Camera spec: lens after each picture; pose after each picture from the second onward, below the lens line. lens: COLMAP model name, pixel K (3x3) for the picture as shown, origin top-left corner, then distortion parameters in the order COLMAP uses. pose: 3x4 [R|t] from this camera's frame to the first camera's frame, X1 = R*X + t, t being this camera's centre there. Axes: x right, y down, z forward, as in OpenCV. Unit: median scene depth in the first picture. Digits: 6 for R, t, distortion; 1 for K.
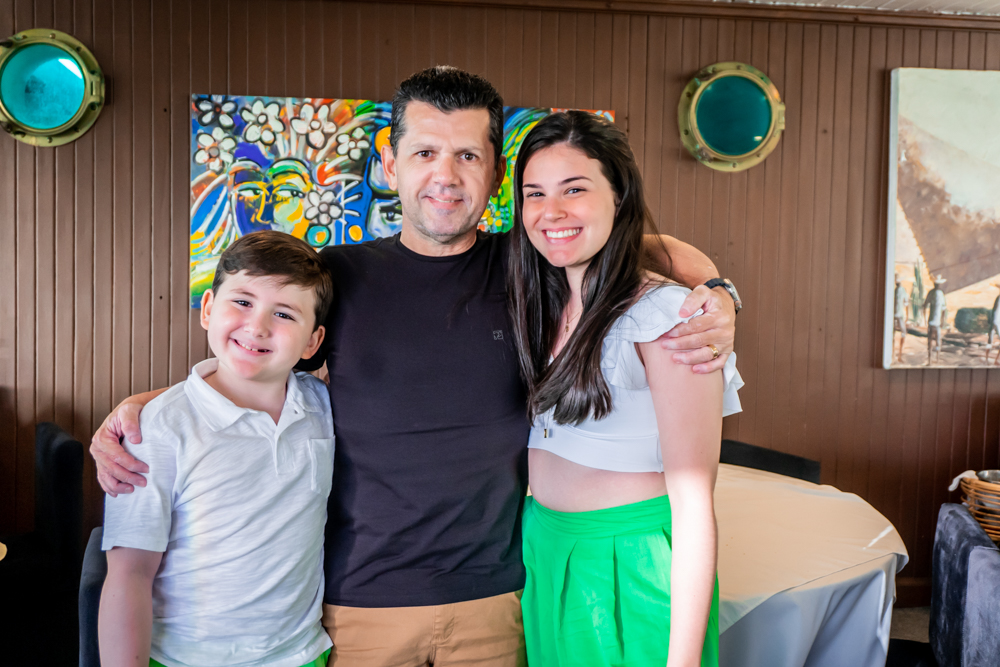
lens RADIAL K [[1048.9, 0, 523.0], [0, 1048.9, 317.0], [0, 0, 1]] dist [-0.013188, 0.000000]
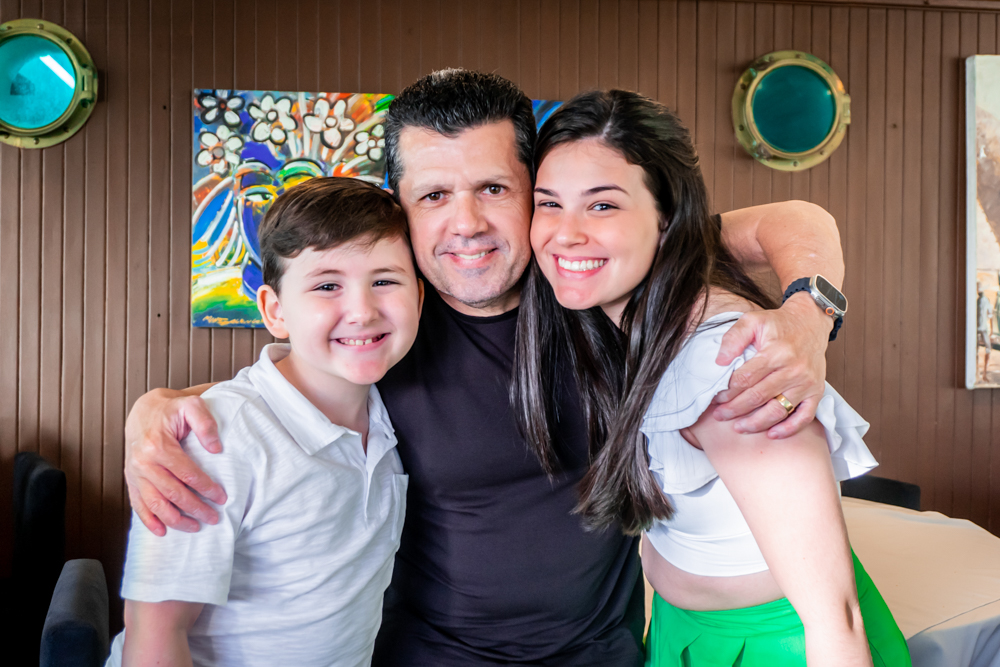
lens RADIAL K [[1048.9, 0, 521.3], [0, 1048.9, 334.3], [0, 0, 1]] dist [-0.013188, 0.000000]
pose [[0.999927, -0.010579, -0.005861, -0.030384], [0.010318, 0.999030, -0.042798, 0.037952], [0.006308, 0.042734, 0.999067, 0.106193]]
